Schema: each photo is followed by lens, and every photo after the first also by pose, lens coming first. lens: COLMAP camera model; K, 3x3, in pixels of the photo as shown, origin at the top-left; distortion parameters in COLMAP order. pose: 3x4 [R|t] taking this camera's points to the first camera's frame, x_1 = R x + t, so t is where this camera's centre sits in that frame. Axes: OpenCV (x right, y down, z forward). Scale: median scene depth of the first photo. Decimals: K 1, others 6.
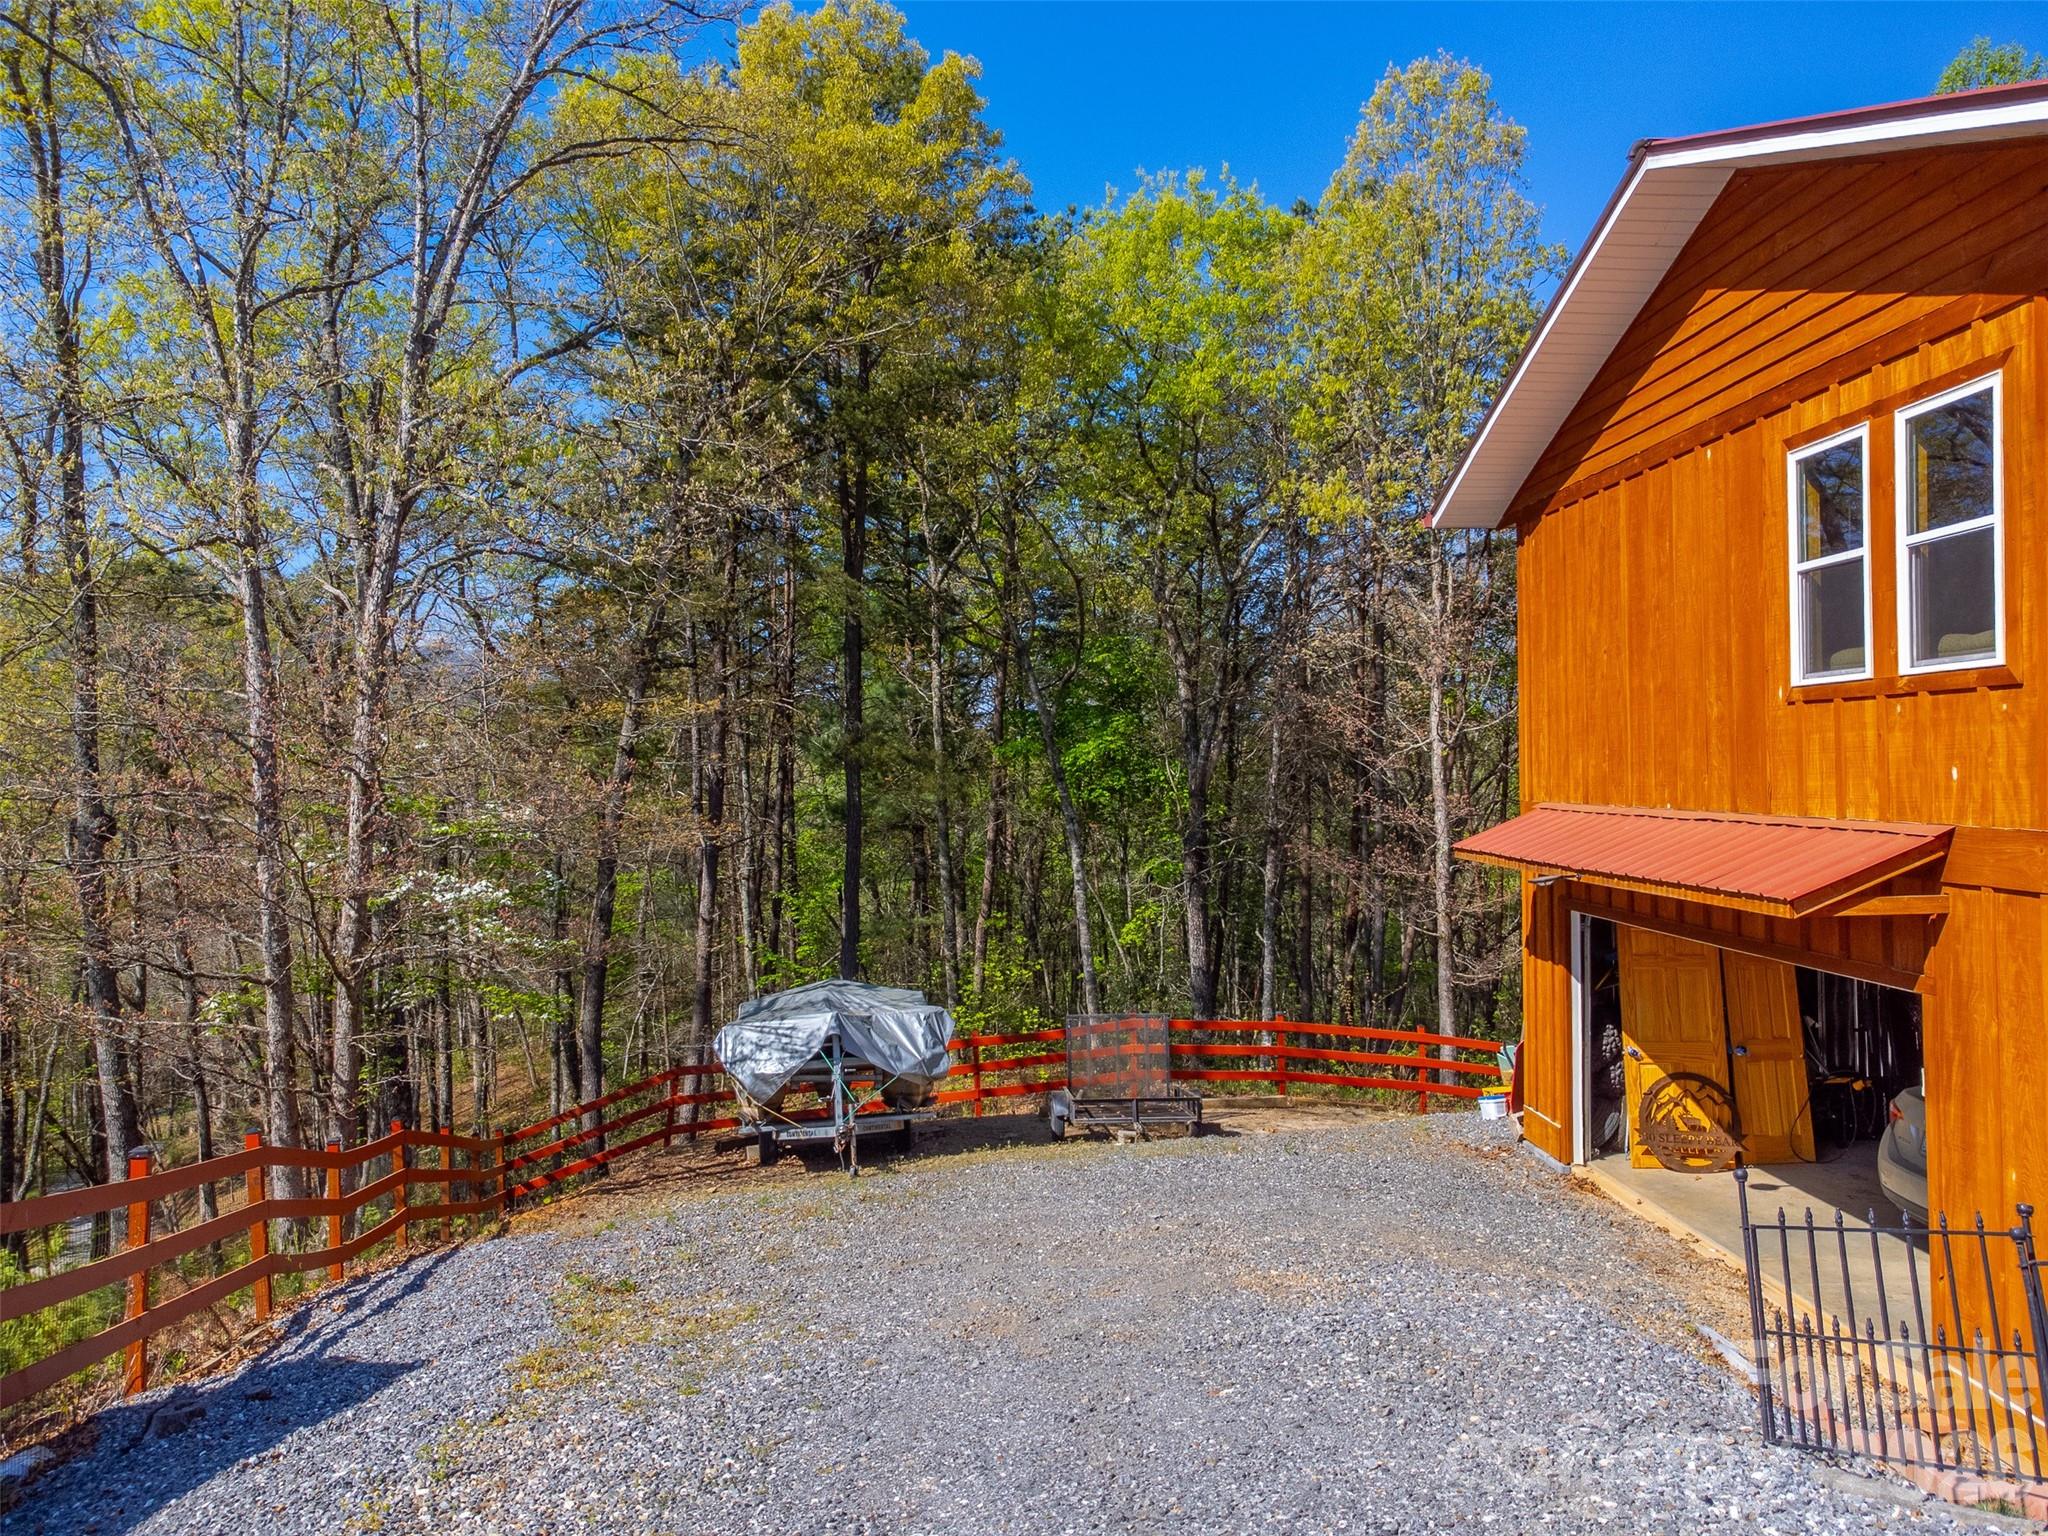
lens RADIAL K [[1562.3, 0, 1017.8], [0, 1562.3, 780.8], [0, 0, 1]] dist [0.011960, 0.001897]
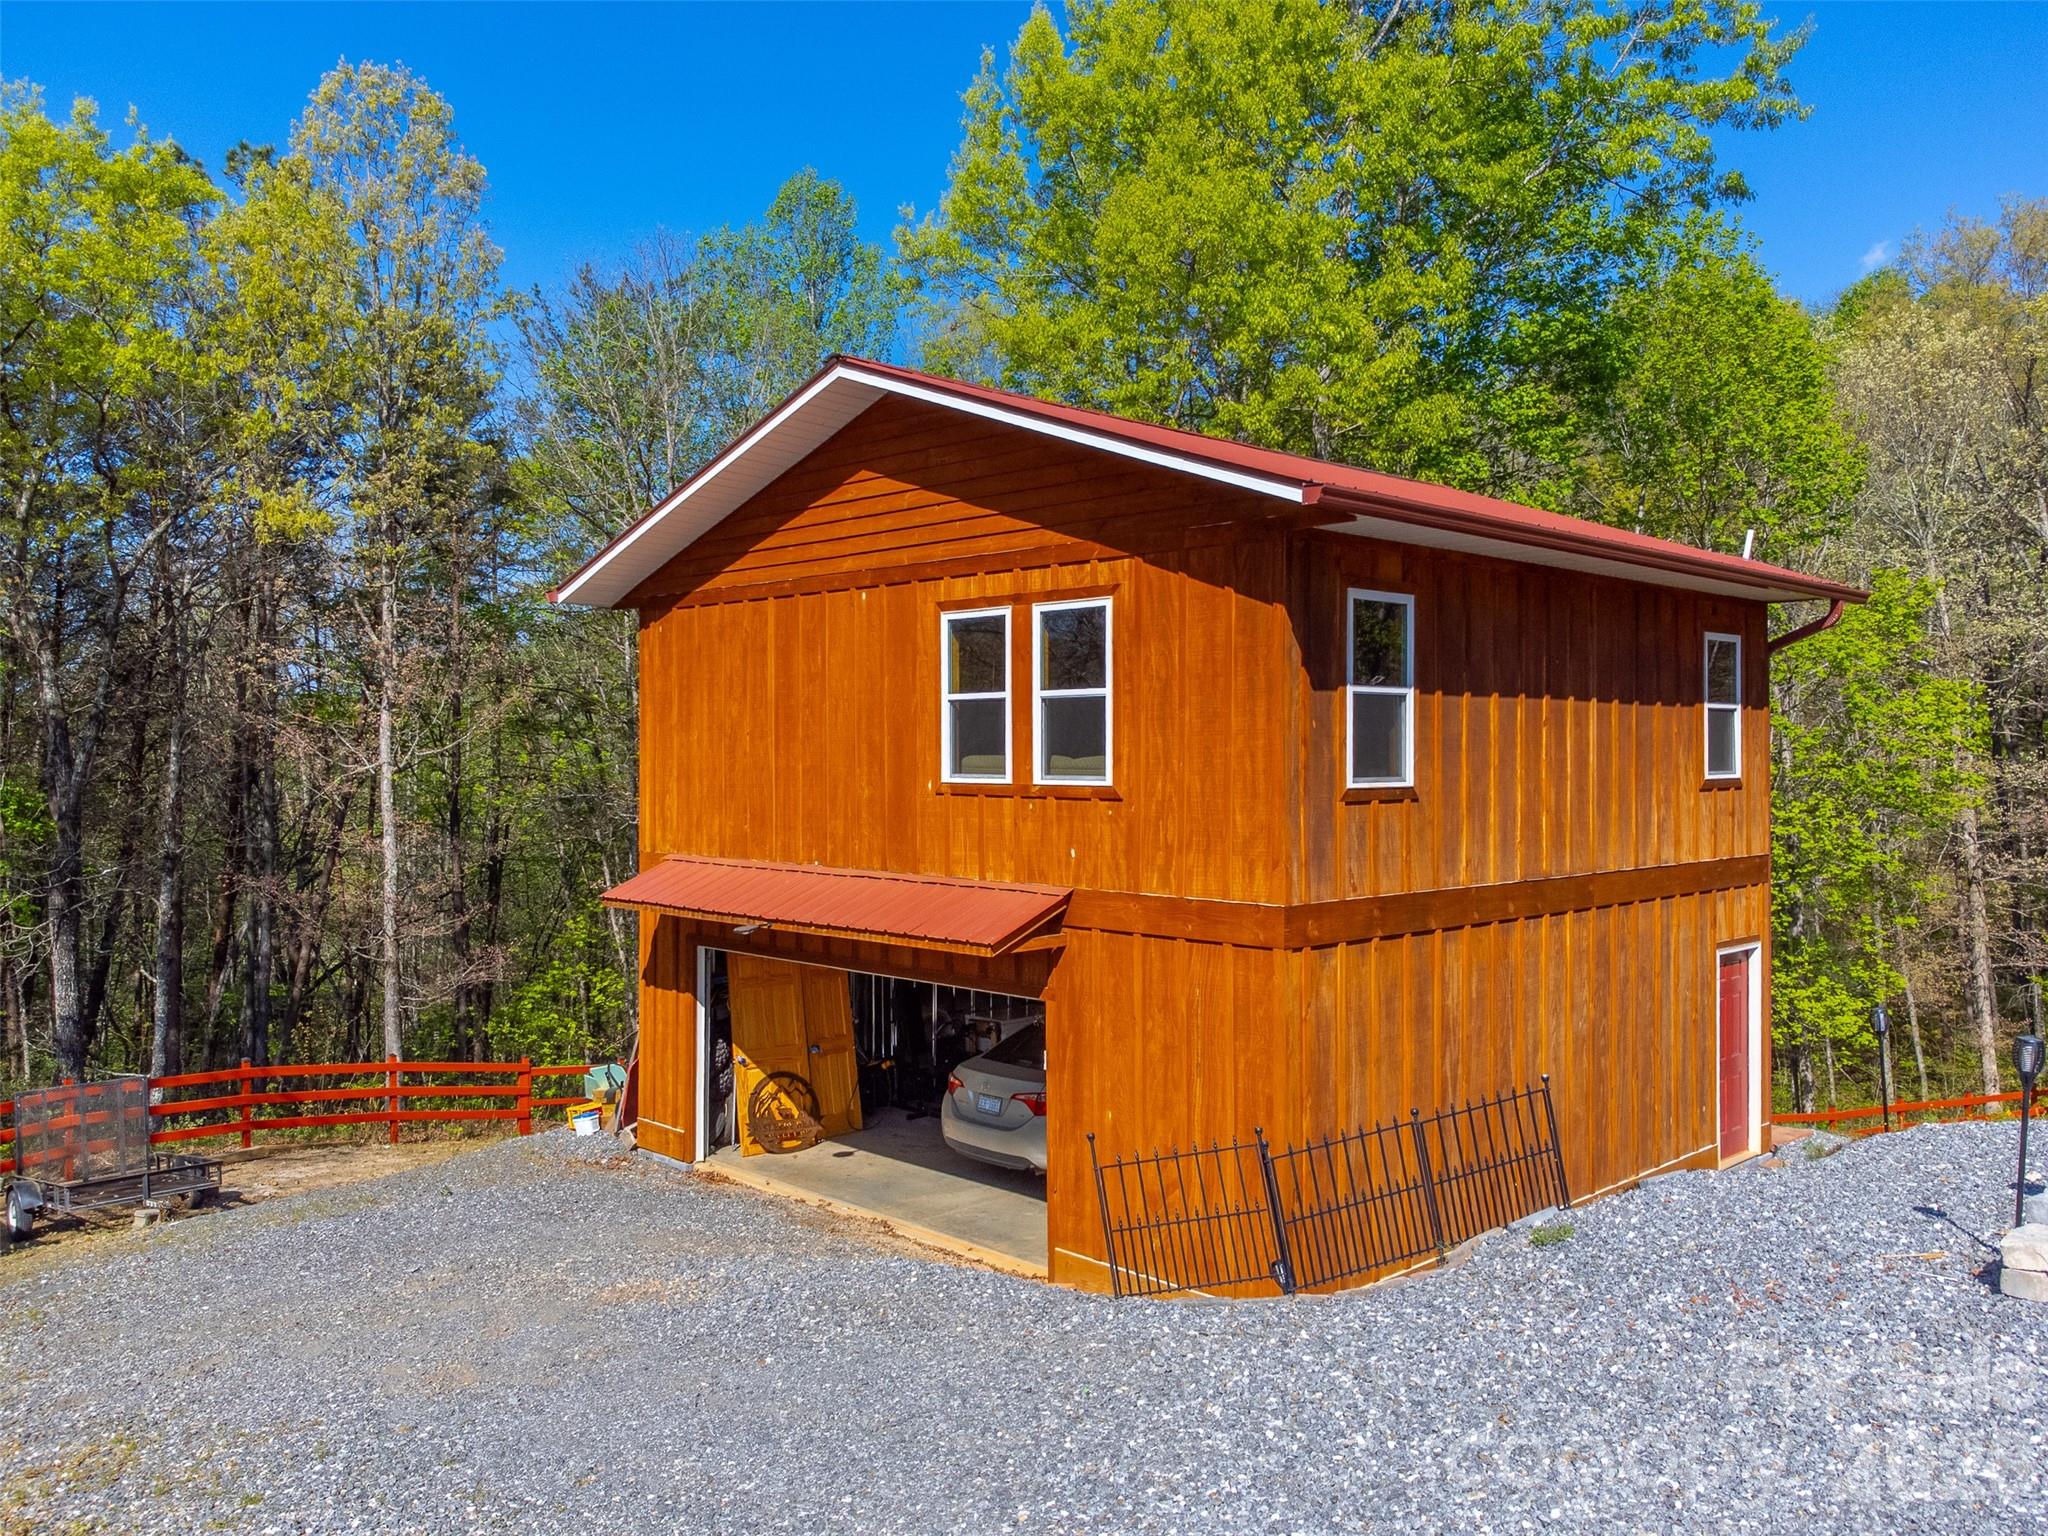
lens RADIAL K [[1639.7, 0, 1029.4], [0, 1639.7, 756.7], [0, 0, 1]] dist [0.028958, 0.007116]
pose [[0.729419, 0.012639, 0.683950, -0.311399], [-0.008292, 0.999919, -0.009634, -0.049682], [-0.684017, 0.001356, 0.729465, -0.073657]]
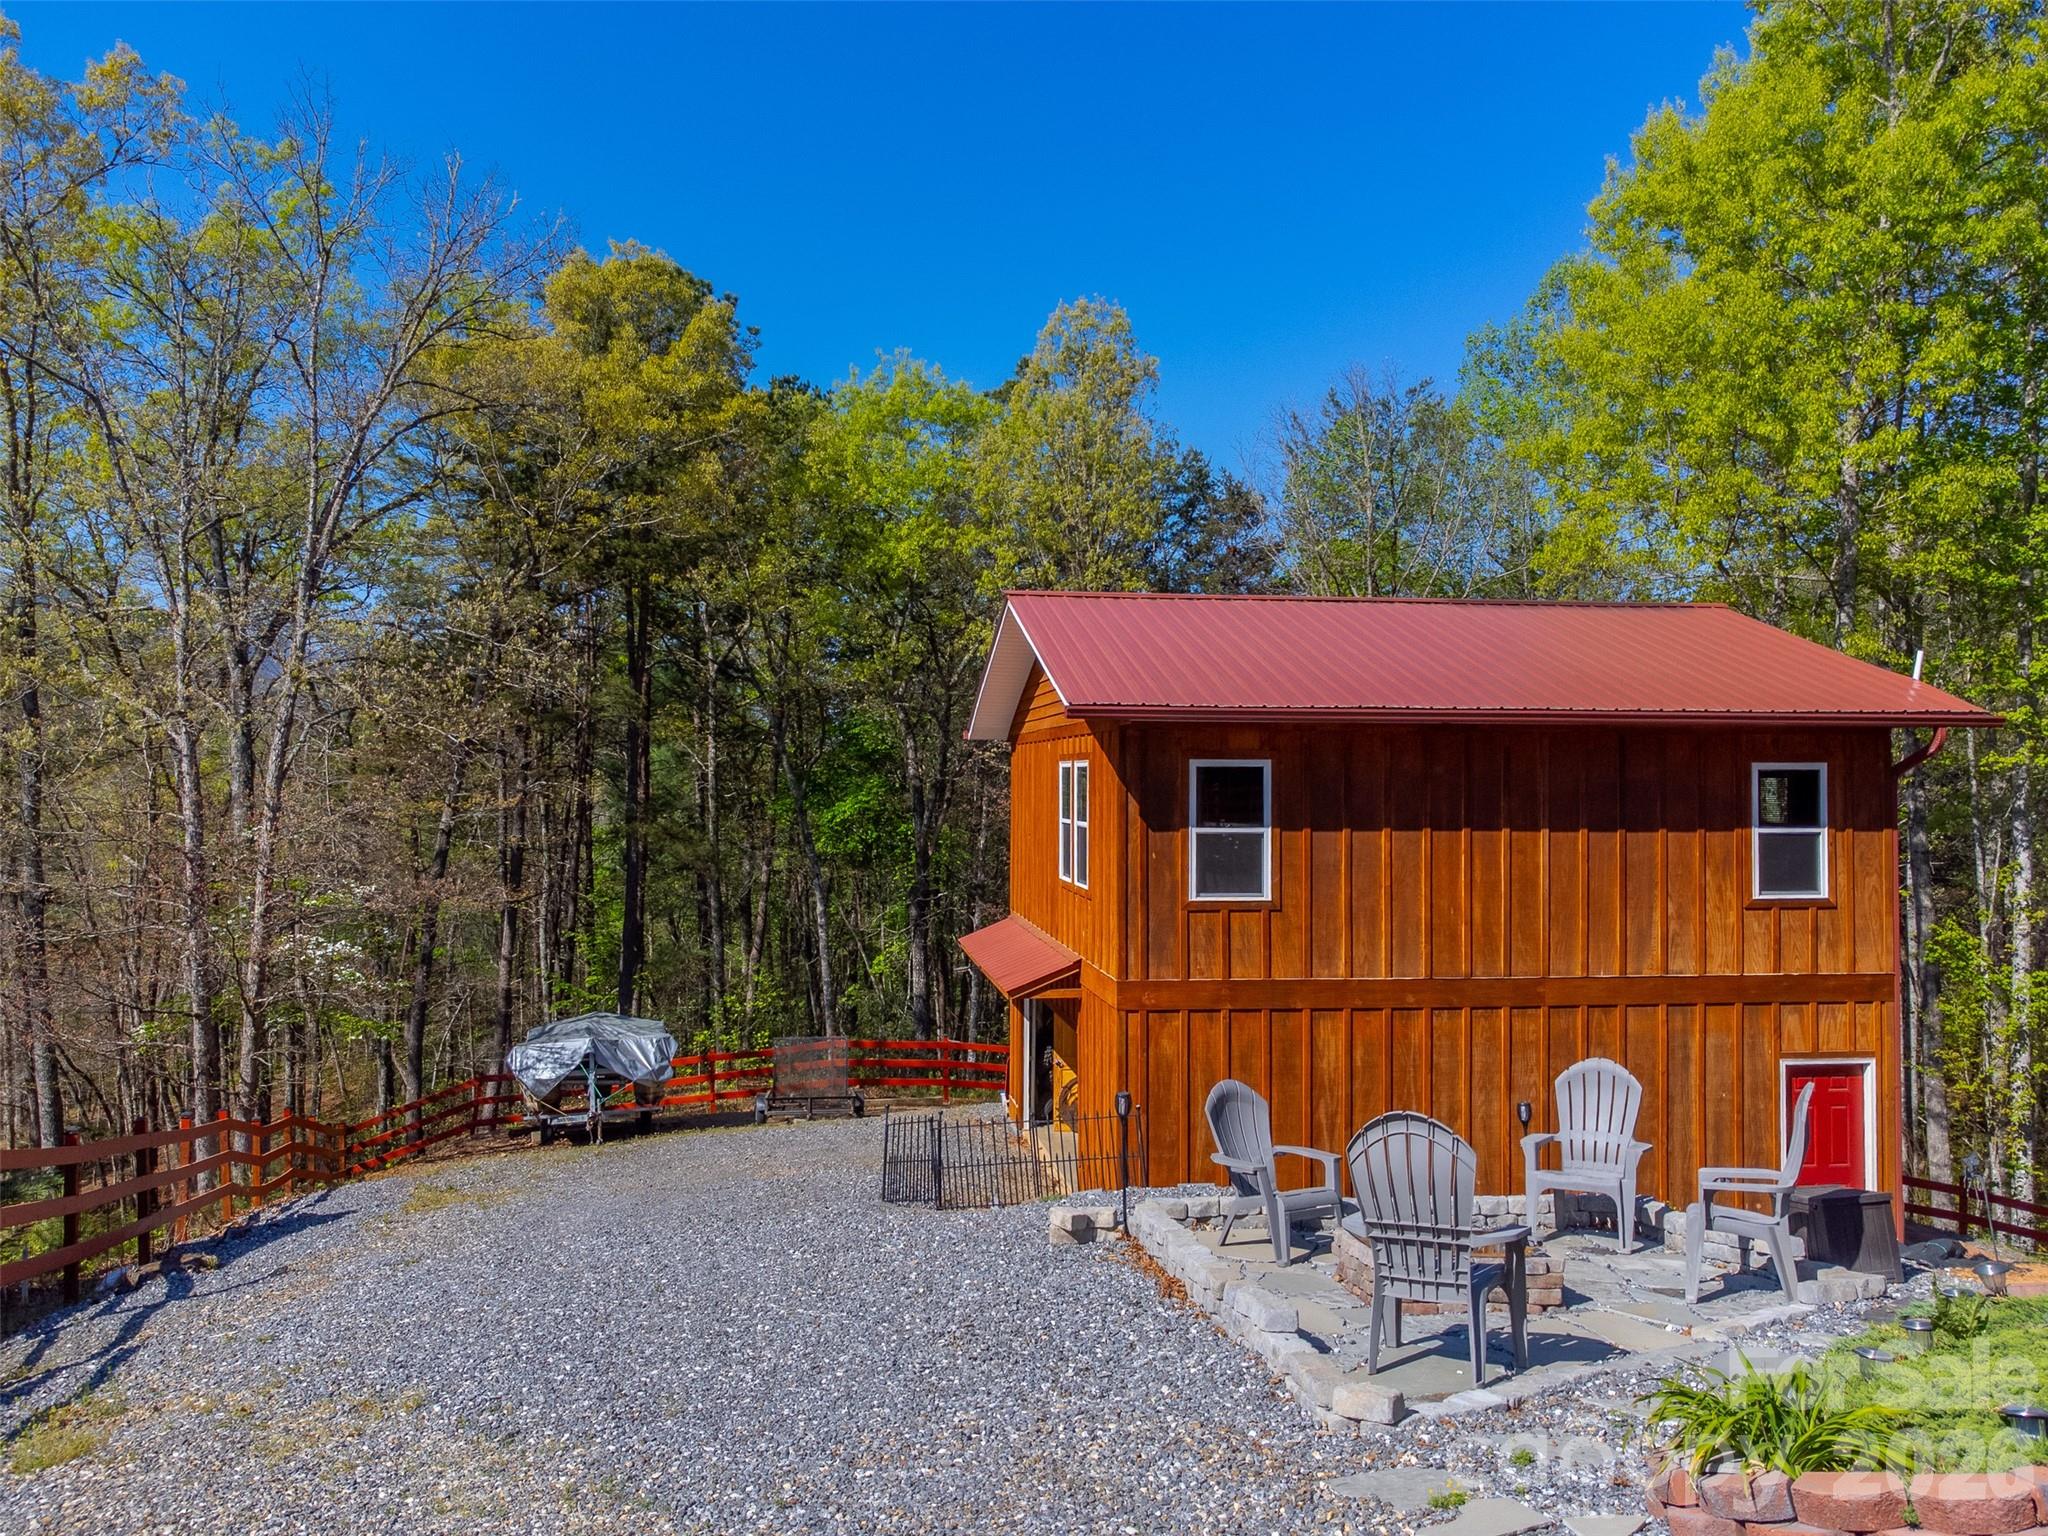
lens RADIAL K [[1662.3, 0, 1024.0], [0, 1662.3, 768.0], [0, 0, 1]] dist [-0.005531, -0.003926]
pose [[0.994936, 0.019741, 0.098553, 0.166949], [-0.019053, 0.999787, -0.007912, -0.130969], [-0.098688, 0.005994, 0.995100, -0.777614]]
